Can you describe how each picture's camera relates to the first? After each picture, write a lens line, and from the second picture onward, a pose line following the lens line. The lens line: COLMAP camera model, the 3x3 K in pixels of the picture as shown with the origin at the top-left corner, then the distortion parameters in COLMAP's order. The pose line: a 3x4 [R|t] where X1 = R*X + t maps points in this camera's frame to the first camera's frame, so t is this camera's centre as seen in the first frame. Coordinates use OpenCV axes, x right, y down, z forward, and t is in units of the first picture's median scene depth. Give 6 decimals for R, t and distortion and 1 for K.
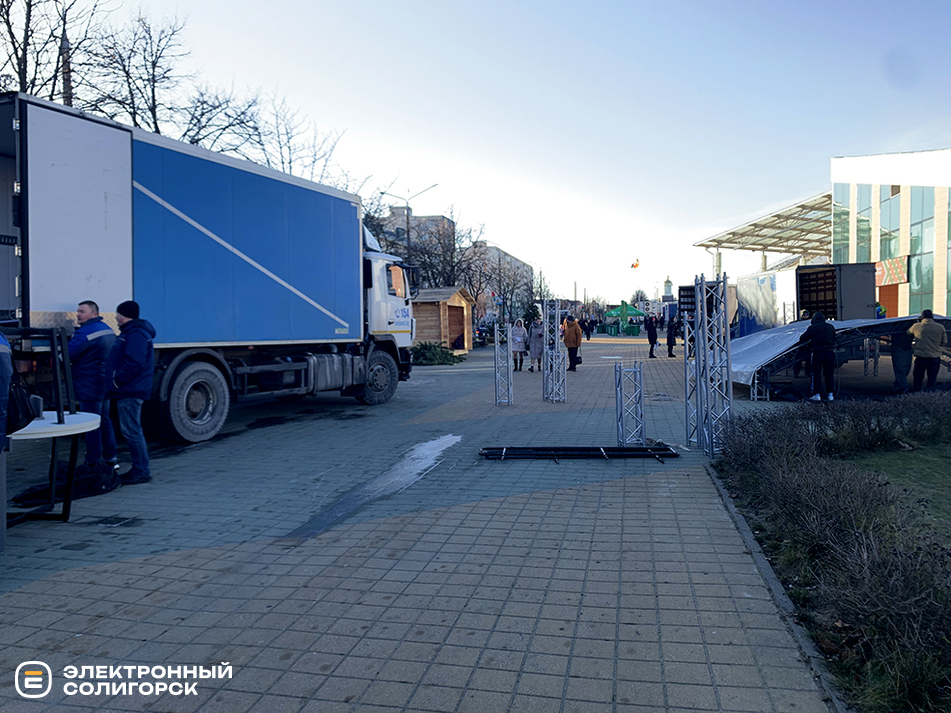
lens RADIAL K [[730.1, 0, 475.5], [0, 730.1, 356.5], [0, 0, 1]] dist [0.006745, 0.000249]
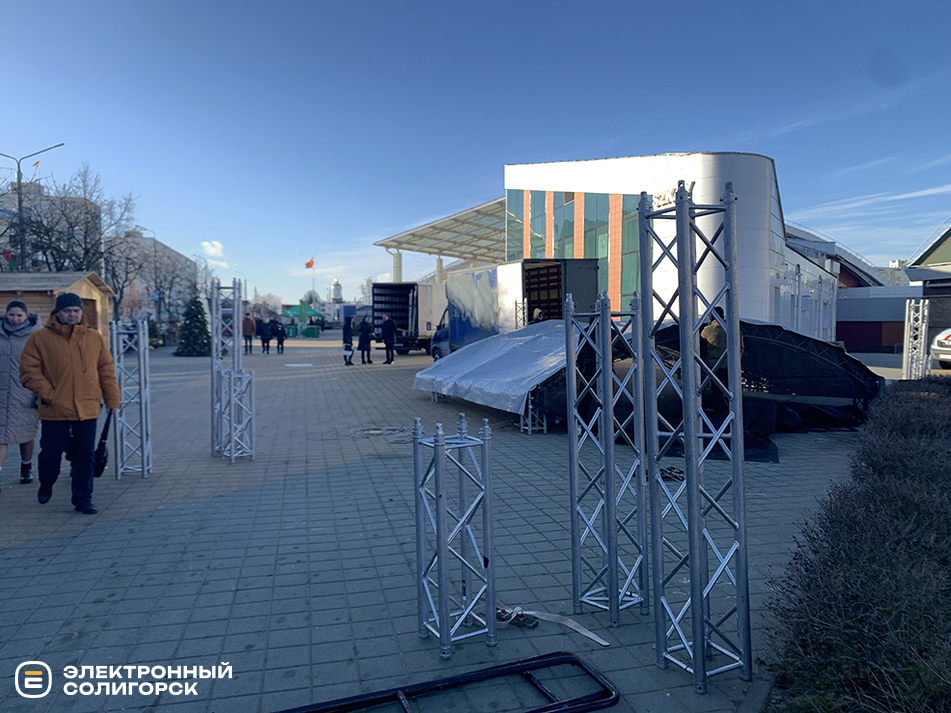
lens RADIAL K [[703.7, 0, 457.4], [0, 703.7, 353.9], [0, 0, 1]] dist [0.061540, -0.001814]
pose [[0.909917, -0.008856, 0.414696, 0.013093], [0.010532, 0.999943, -0.001754, -0.006015], [-0.414657, 0.005963, 0.909958, 0.145276]]
